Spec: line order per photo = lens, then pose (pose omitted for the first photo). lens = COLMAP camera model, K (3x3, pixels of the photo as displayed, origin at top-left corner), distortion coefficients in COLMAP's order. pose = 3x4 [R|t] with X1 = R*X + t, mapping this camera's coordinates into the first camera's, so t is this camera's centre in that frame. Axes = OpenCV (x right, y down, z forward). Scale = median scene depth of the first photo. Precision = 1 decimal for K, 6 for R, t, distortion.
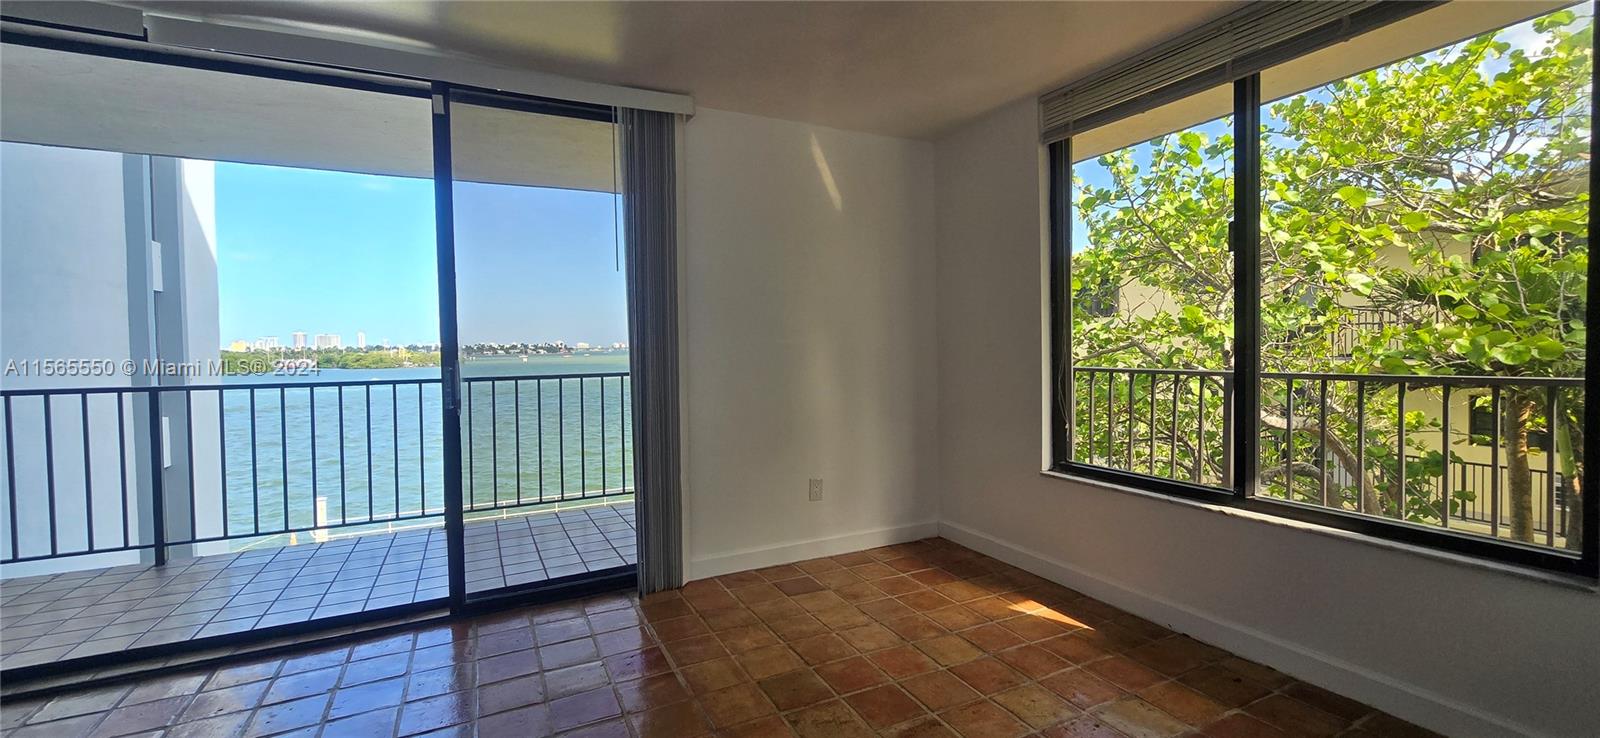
lens RADIAL K [[650.1, 0, 805.6], [0, 650.1, 362.7], [0, 0, 1]] dist [-0.002172, 0.000048]
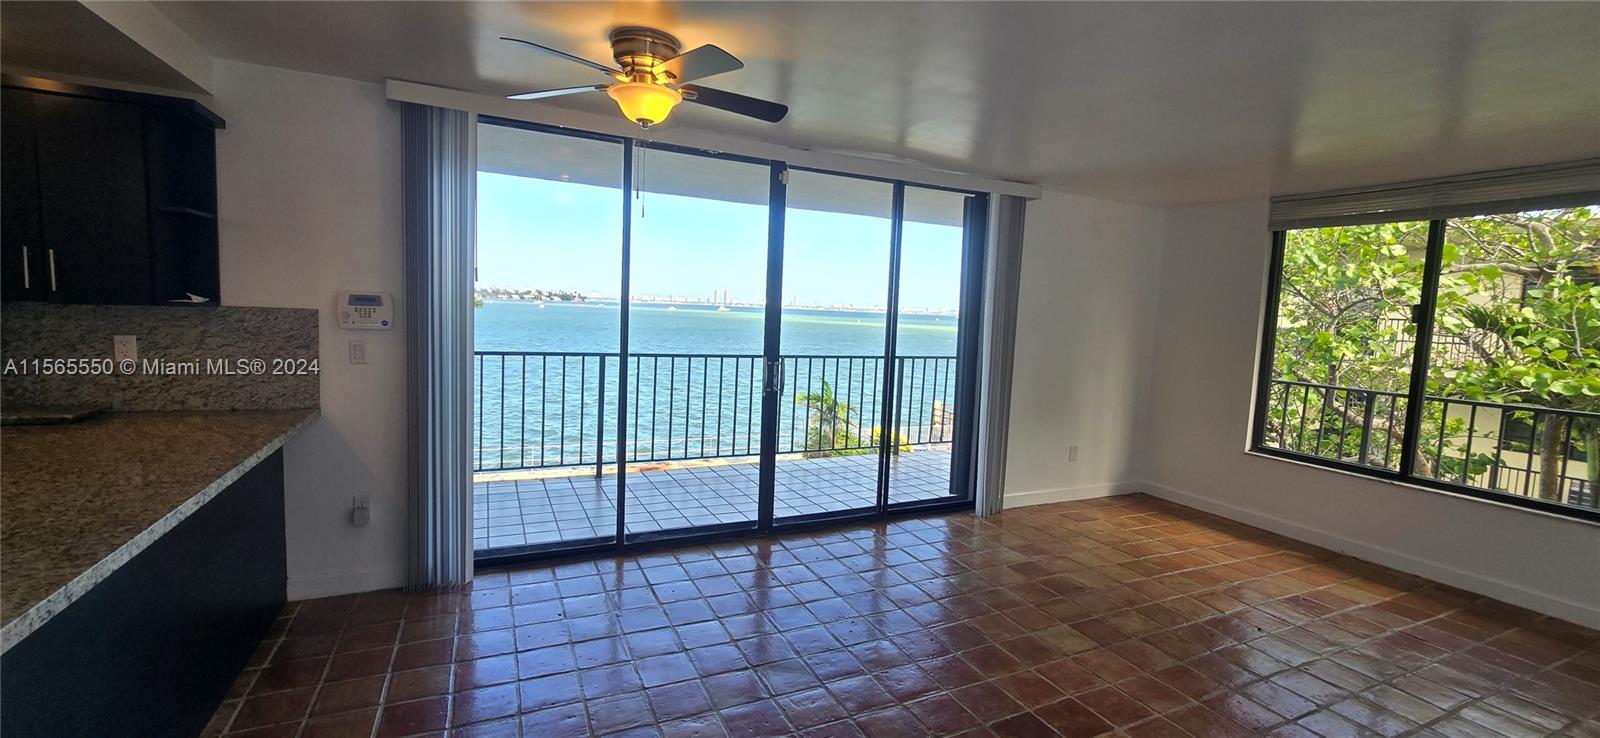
lens RADIAL K [[649.5, 0, 805.3], [0, 649.5, 362.8], [0, 0, 1]] dist [-0.002036, -0.000083]
pose [[0.998161, 0.060387, -0.005355, -0.583418], [-0.059965, 0.996438, 0.059289, -0.056296], [0.008916, -0.058859, 0.998226, -0.434422]]
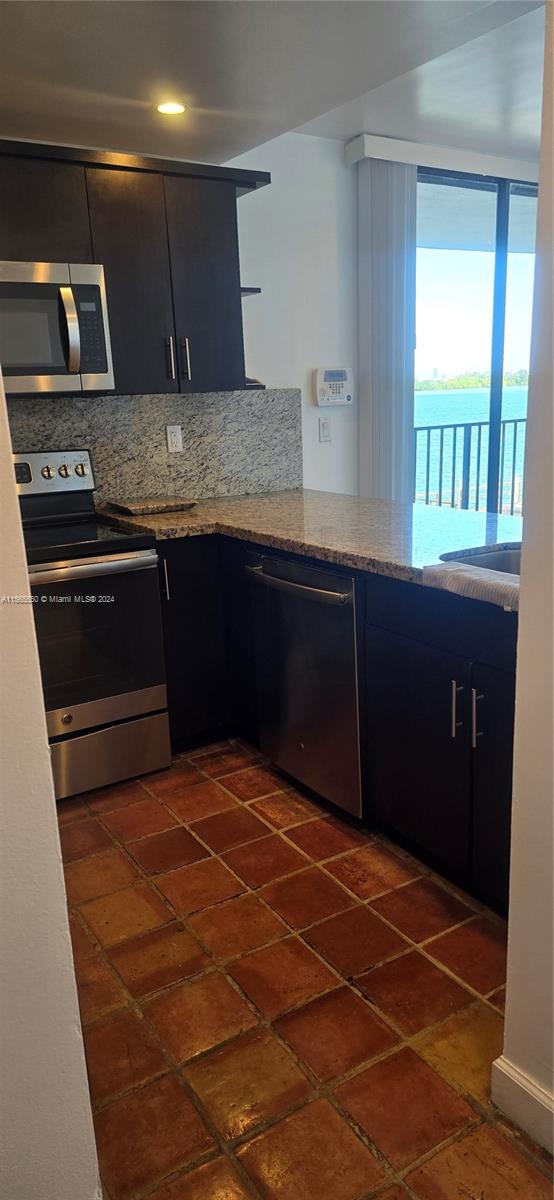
lens RADIAL K [[812.5, 0, 277.0], [0, 812.5, 600.0], [0, 0, 1]] dist [0.029506, -0.001448]
pose [[0.993620, -0.042419, 0.104499, -1.356630], [0.017036, 0.972392, 0.232732, -0.017971], [-0.111486, -0.229467, 0.966910, -0.677076]]
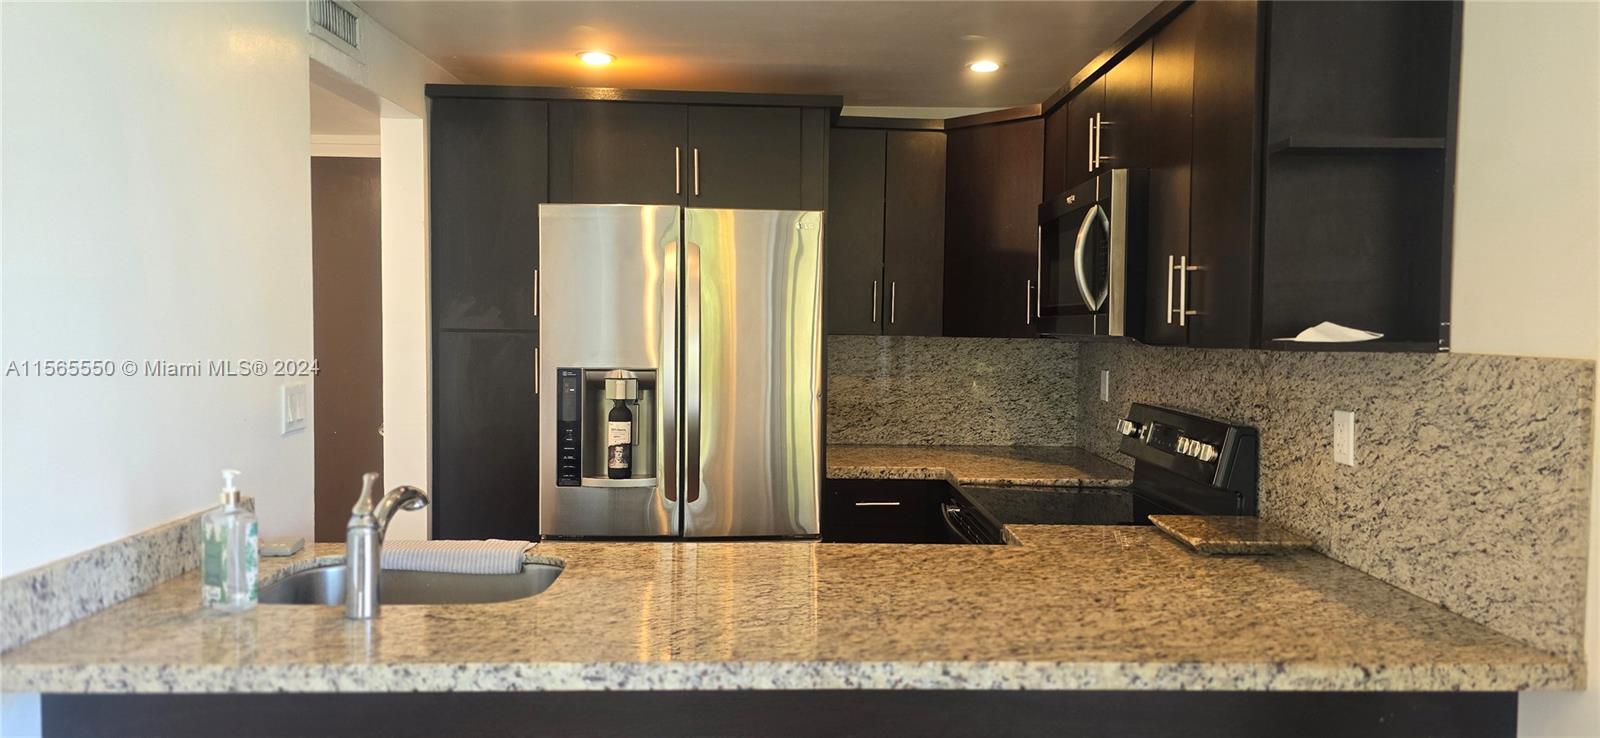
lens RADIAL K [[1083.3, 0, 800.0], [0, 1083.3, 369.0], [0, 0, 1]] dist [0.029506, -0.001448]
pose [[-0.418071, 0.054661, -0.906769, -0.660209], [-0.021125, 0.997333, 0.069861, -0.059507], [0.908169, 0.048363, -0.415801, 0.277273]]
